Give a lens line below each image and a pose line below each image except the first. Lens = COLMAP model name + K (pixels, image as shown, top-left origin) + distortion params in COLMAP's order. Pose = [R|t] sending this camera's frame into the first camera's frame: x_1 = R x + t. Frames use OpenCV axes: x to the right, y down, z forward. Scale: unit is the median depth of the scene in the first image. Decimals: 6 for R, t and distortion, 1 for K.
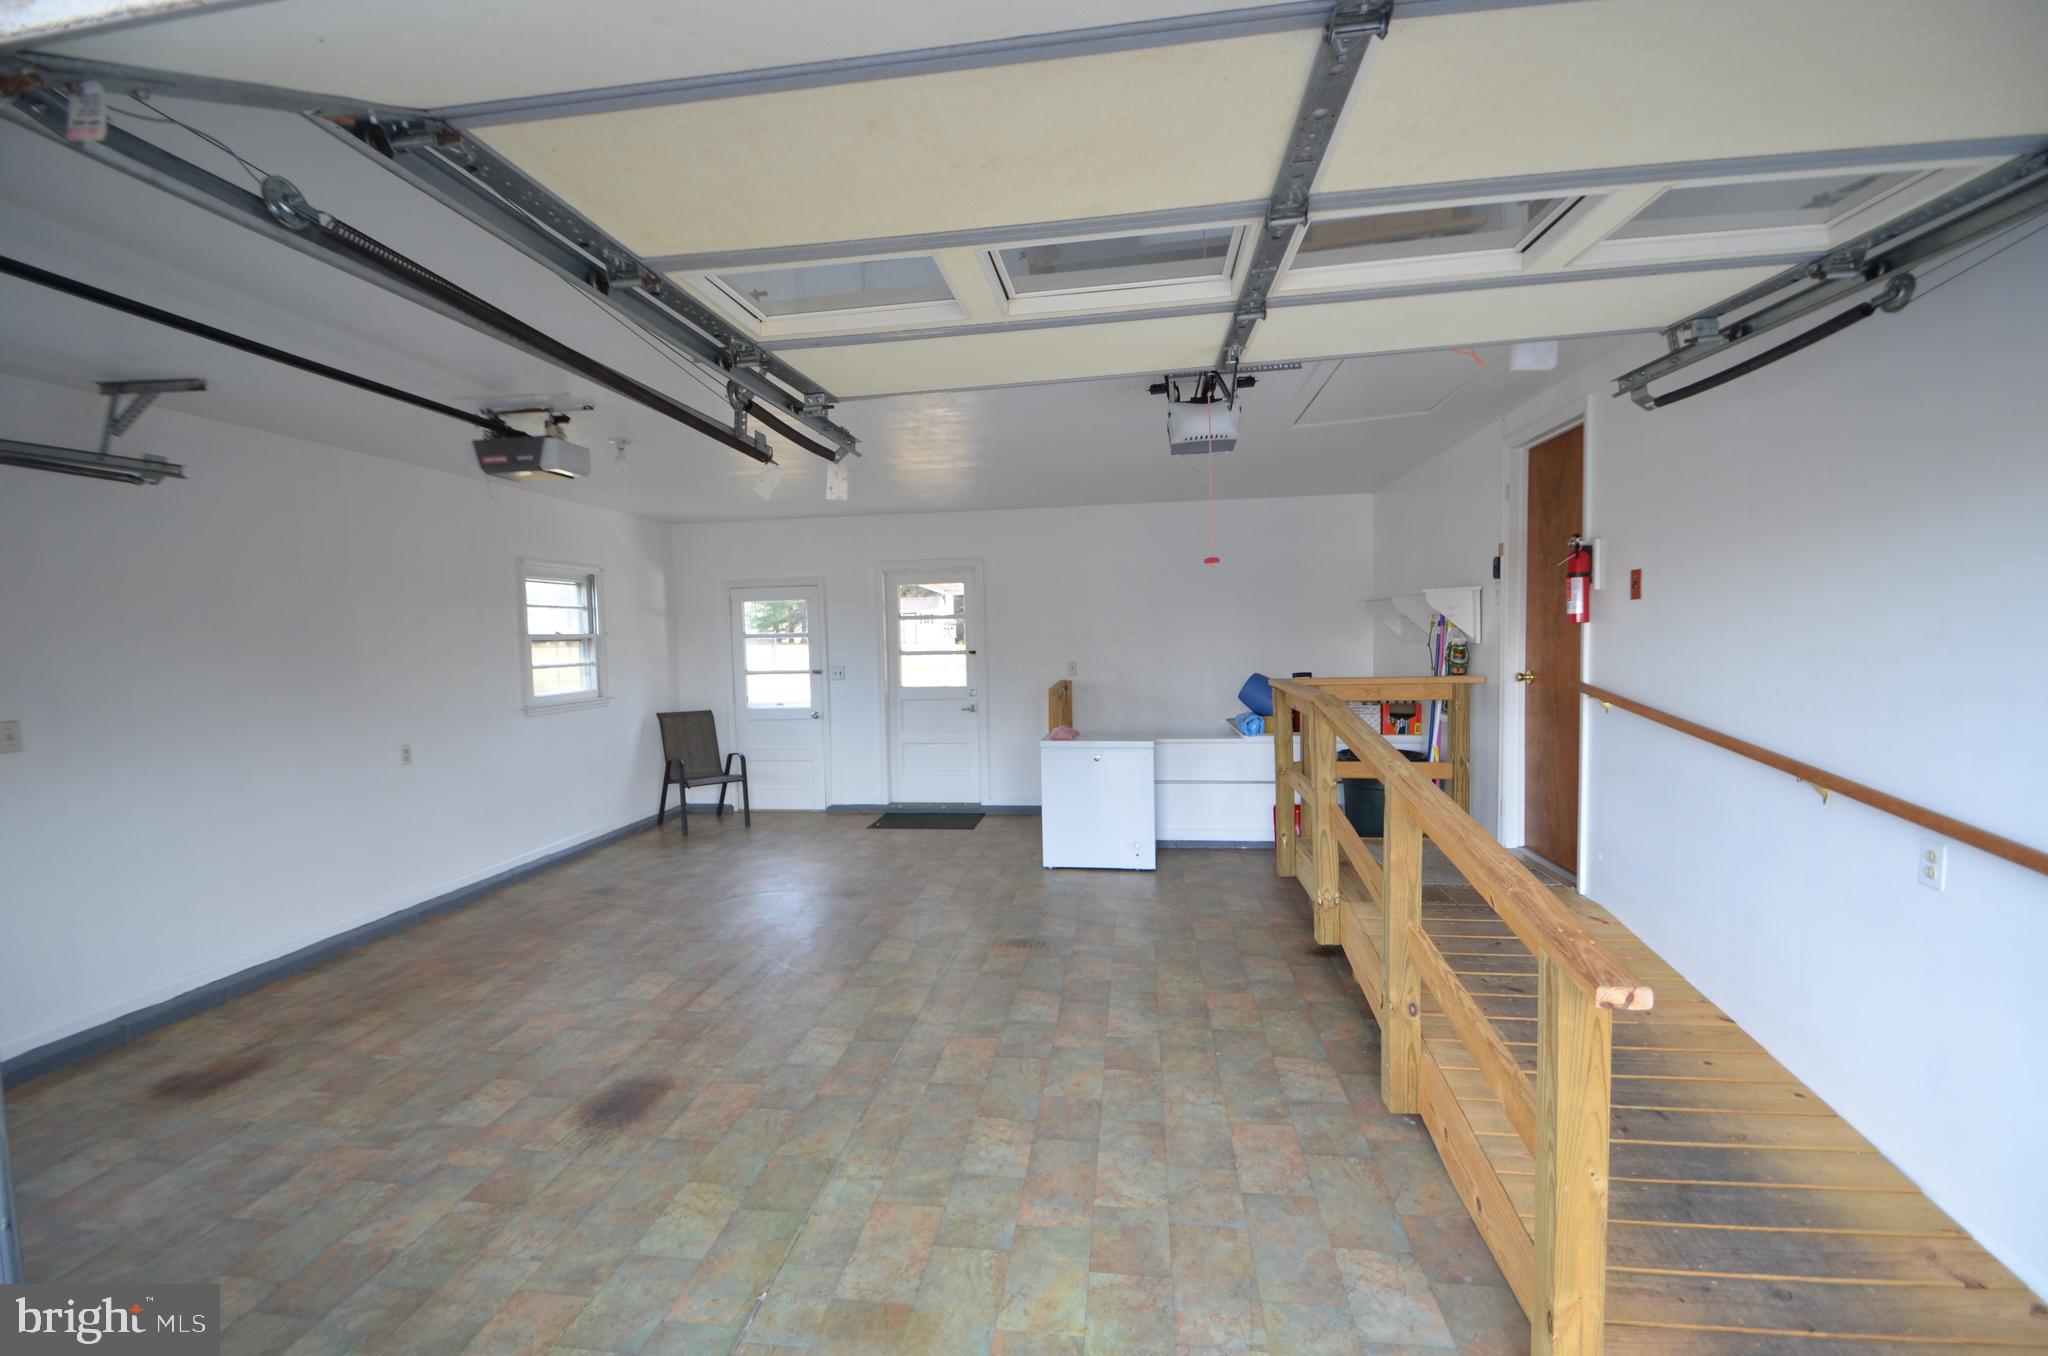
lens RADIAL K [[894.3, 0, 1012.6], [0, 894.3, 682.3], [0, 0, 1]] dist [-0.001559, -0.000881]
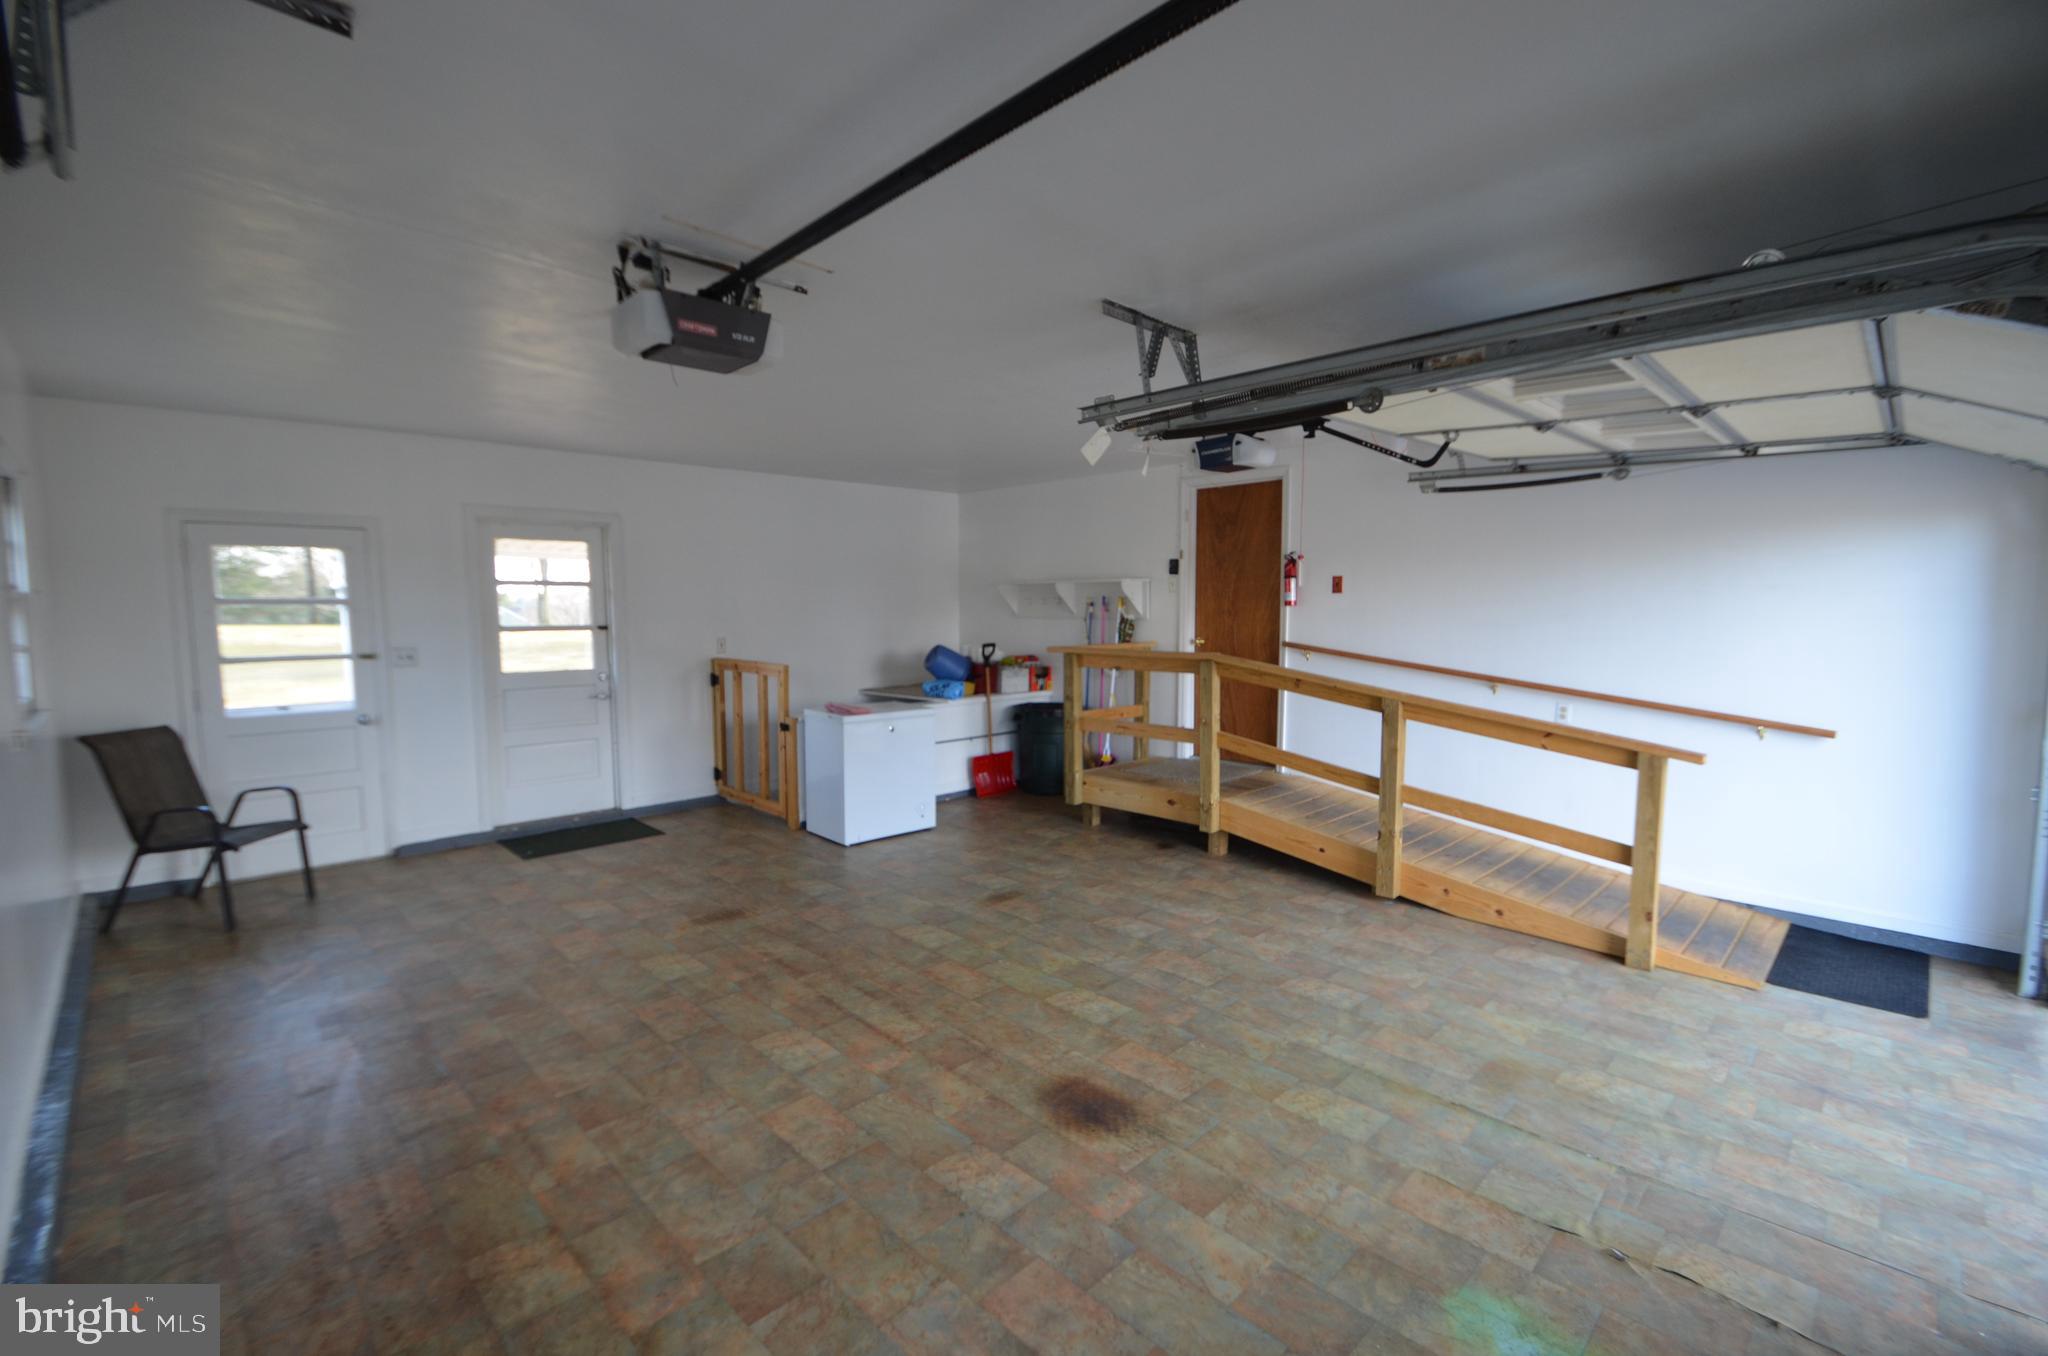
lens RADIAL K [[894.3, 0, 1017.3], [0, 894.3, 676.2], [0, 0, 1]] dist [-0.001559, -0.000881]
pose [[0.609272, -0.042048, 0.791846, -0.997529], [0.031470, 0.999089, 0.028839, -0.000469], [-0.792337, 0.007348, 0.610040, 0.413933]]
